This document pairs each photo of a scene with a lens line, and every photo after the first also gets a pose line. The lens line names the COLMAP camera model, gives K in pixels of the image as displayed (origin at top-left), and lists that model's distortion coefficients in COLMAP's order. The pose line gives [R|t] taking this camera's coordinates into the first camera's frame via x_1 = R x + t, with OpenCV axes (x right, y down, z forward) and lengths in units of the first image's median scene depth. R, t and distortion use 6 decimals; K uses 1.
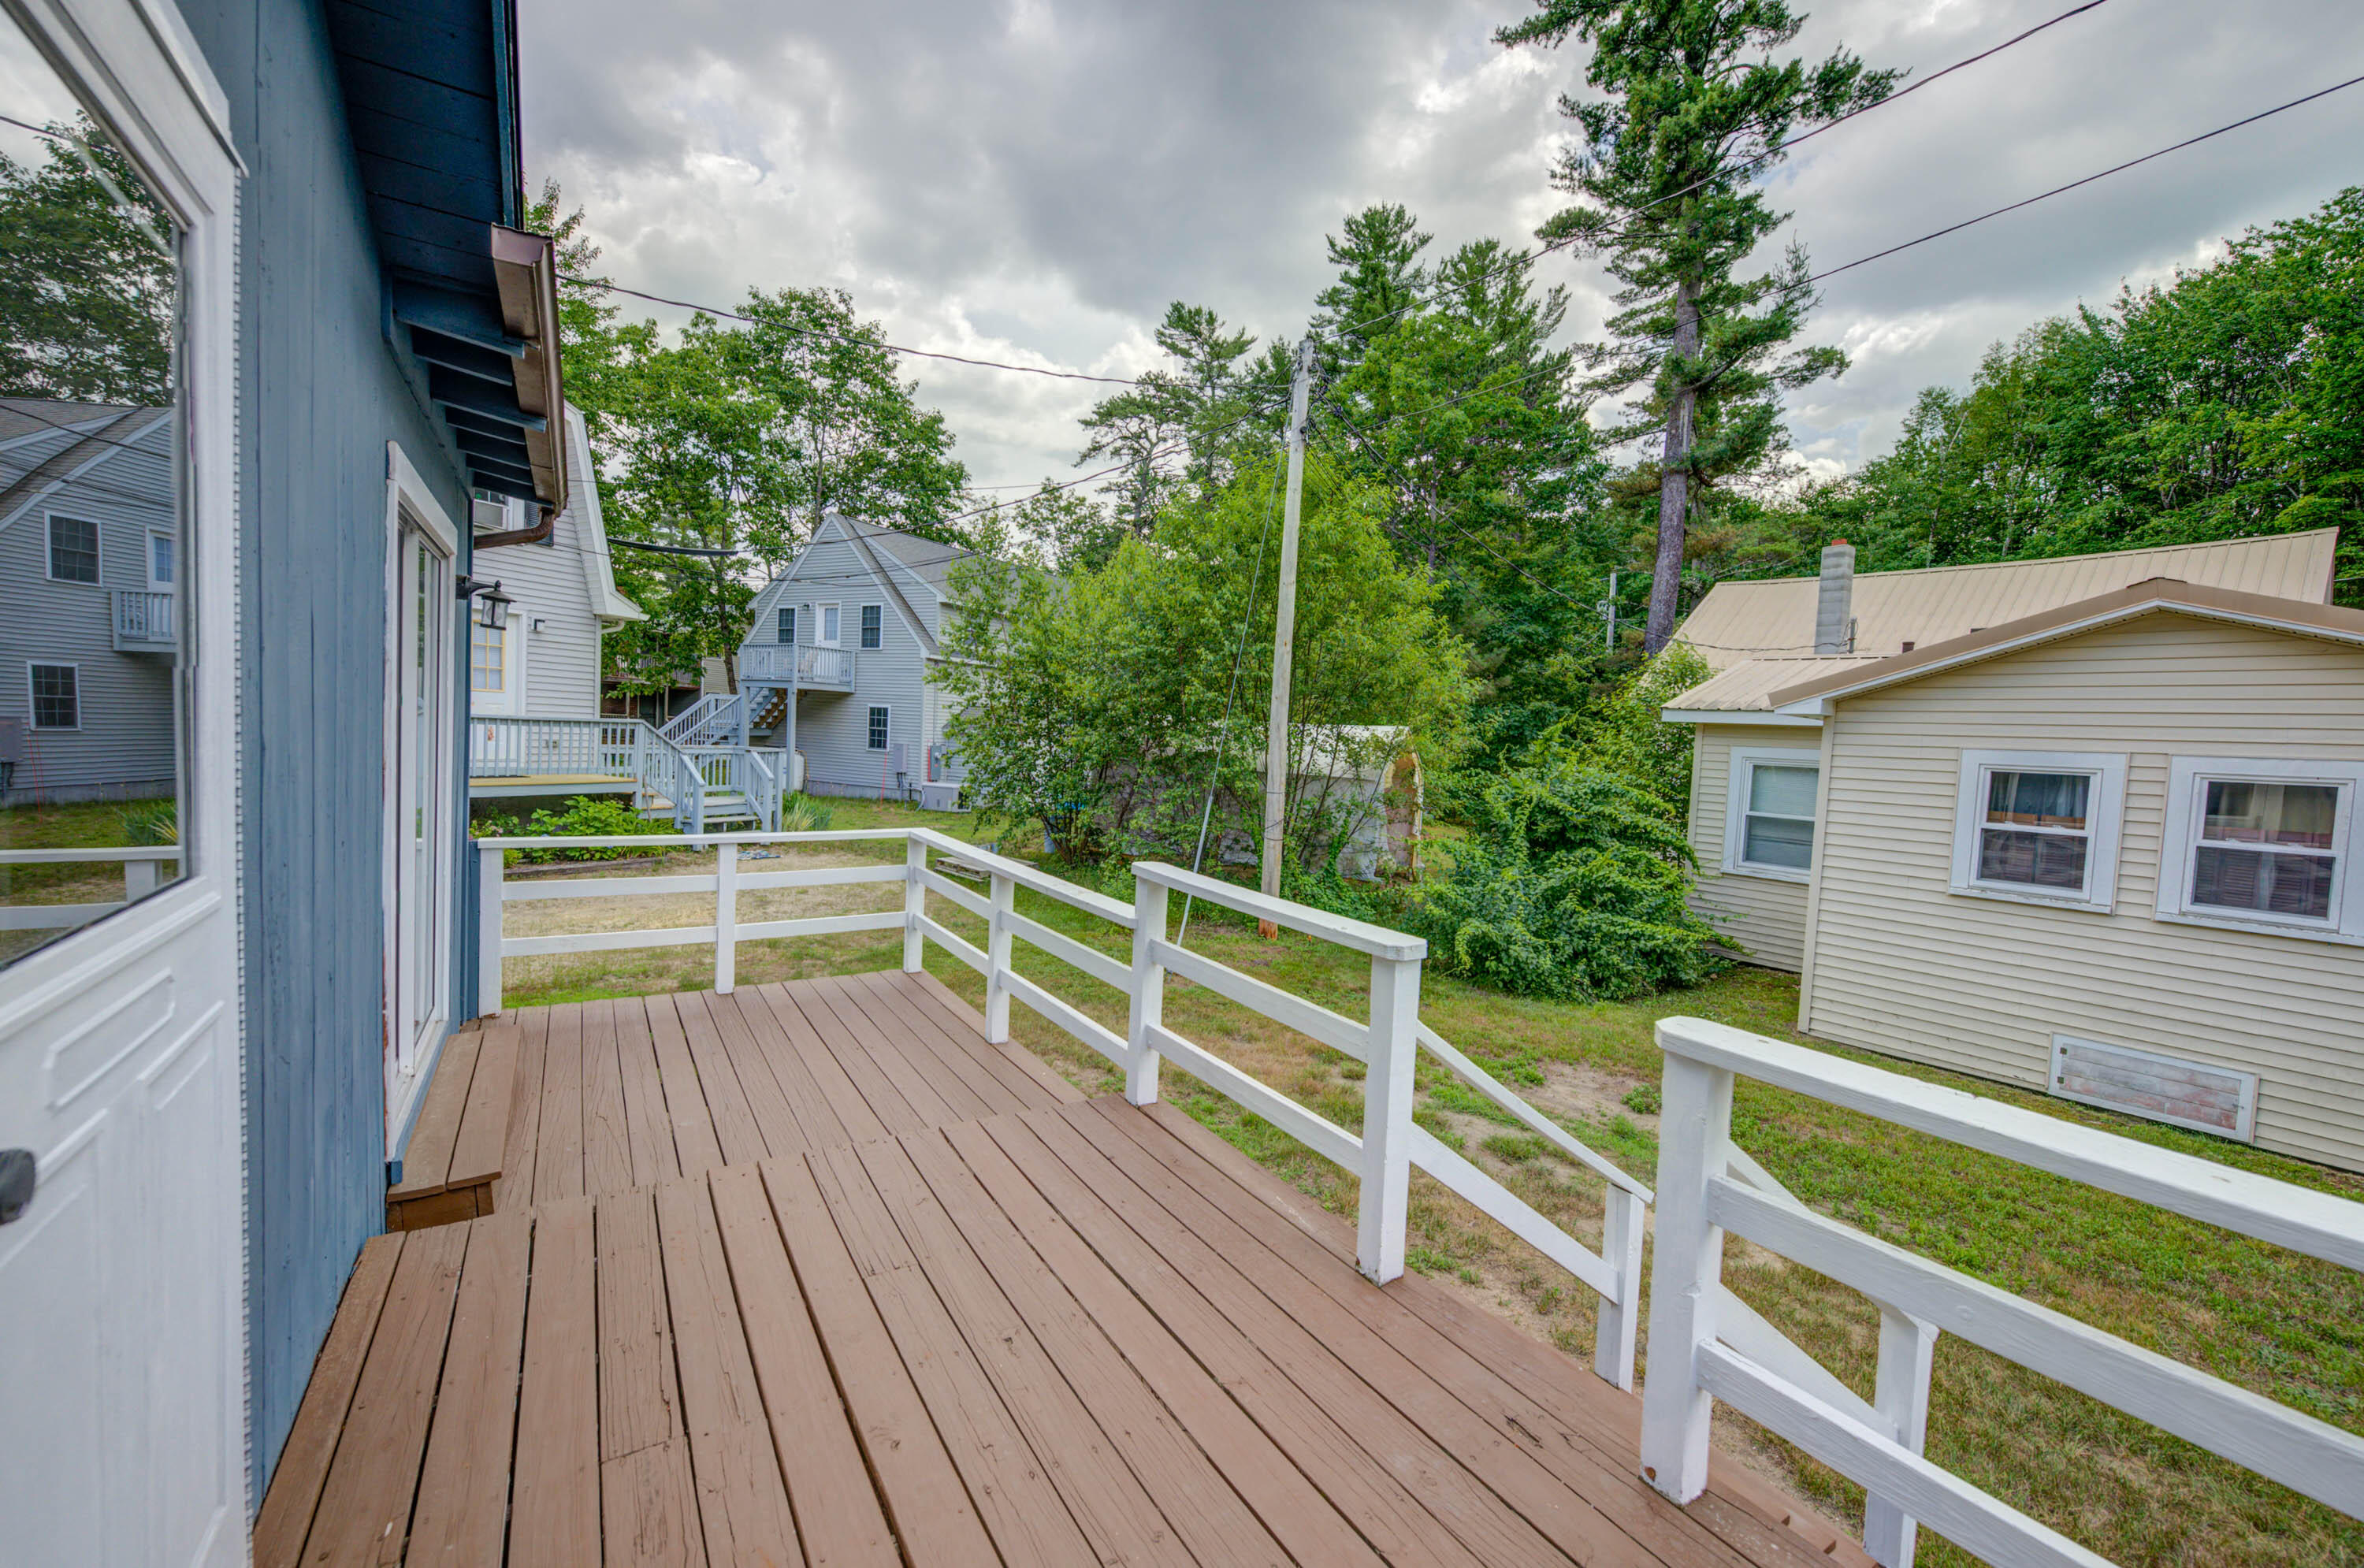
lens RADIAL K [[943.3, 0, 1176.7], [0, 943.3, 784.6], [0, 0, 1]] dist [-0.001203, -0.000703]
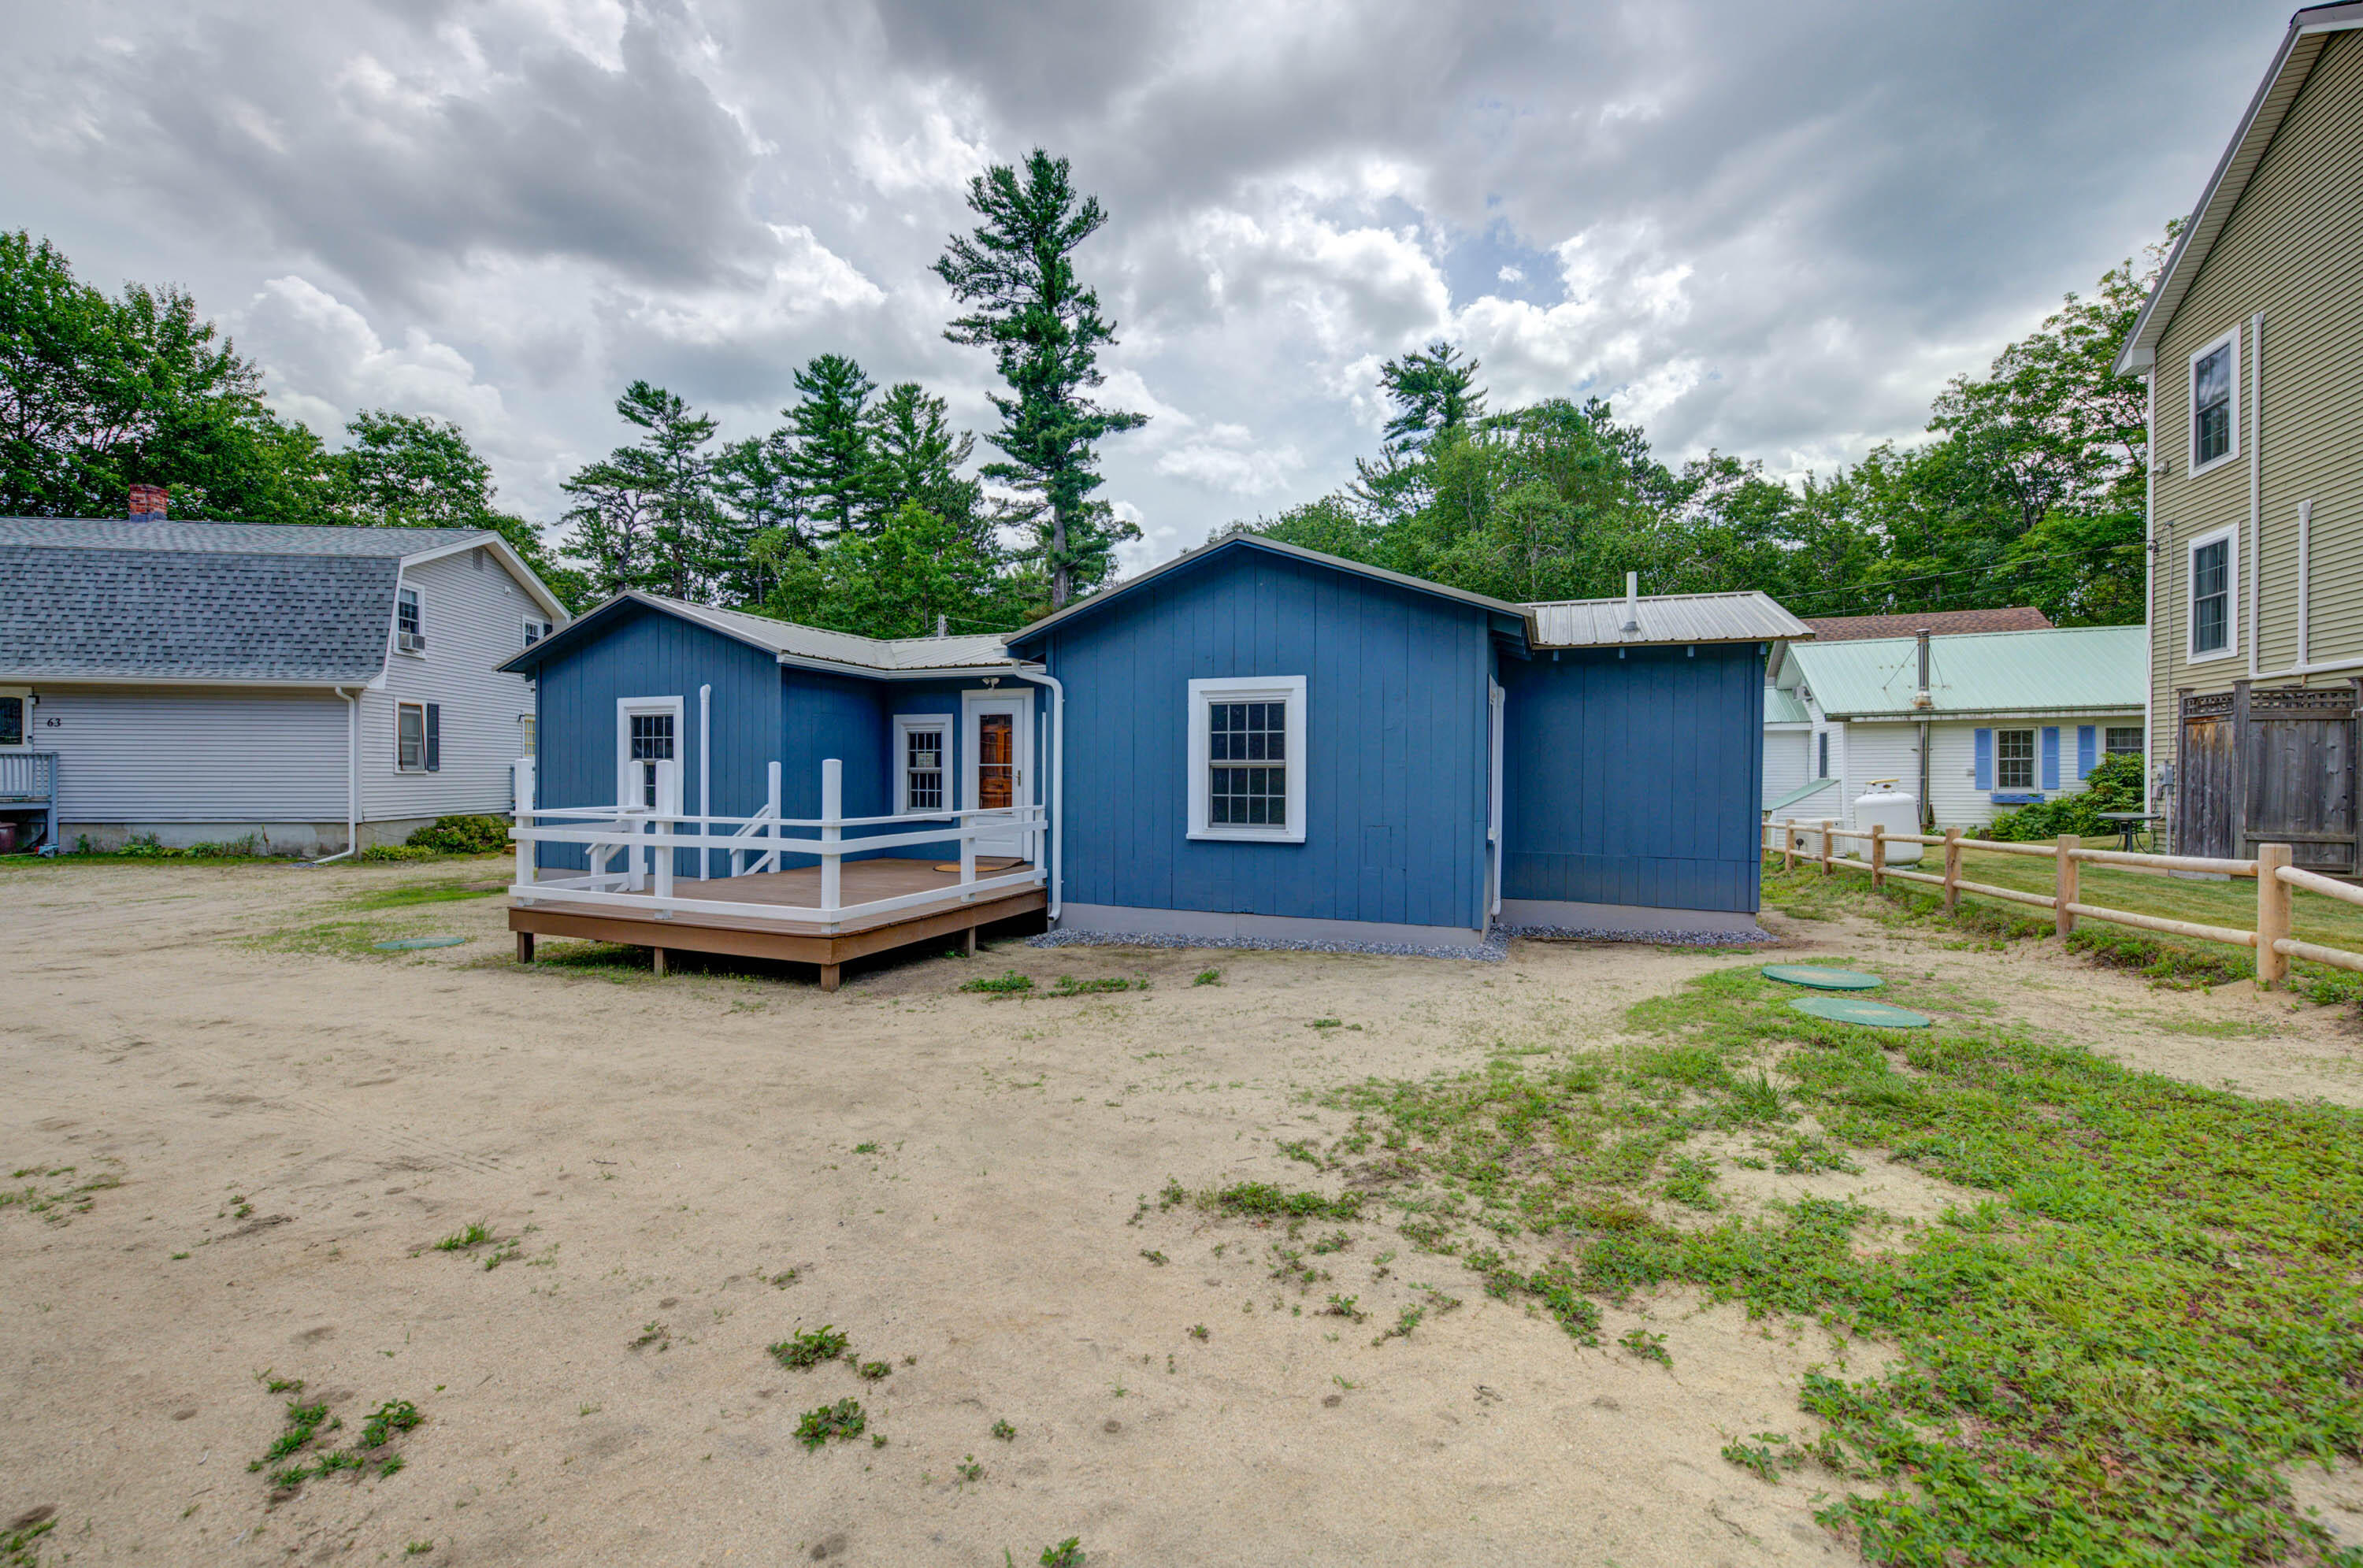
lens RADIAL K [[932.2, 0, 1182.0], [0, 932.2, 780.2], [0, 0, 1]] dist [-0.003294, -0.000841]
pose [[0.815699, -0.050906, 0.576232, -0.141210], [0.067334, 0.997705, -0.007176, 0.008920], [-0.574544, 0.044654, 0.817255, -0.252514]]
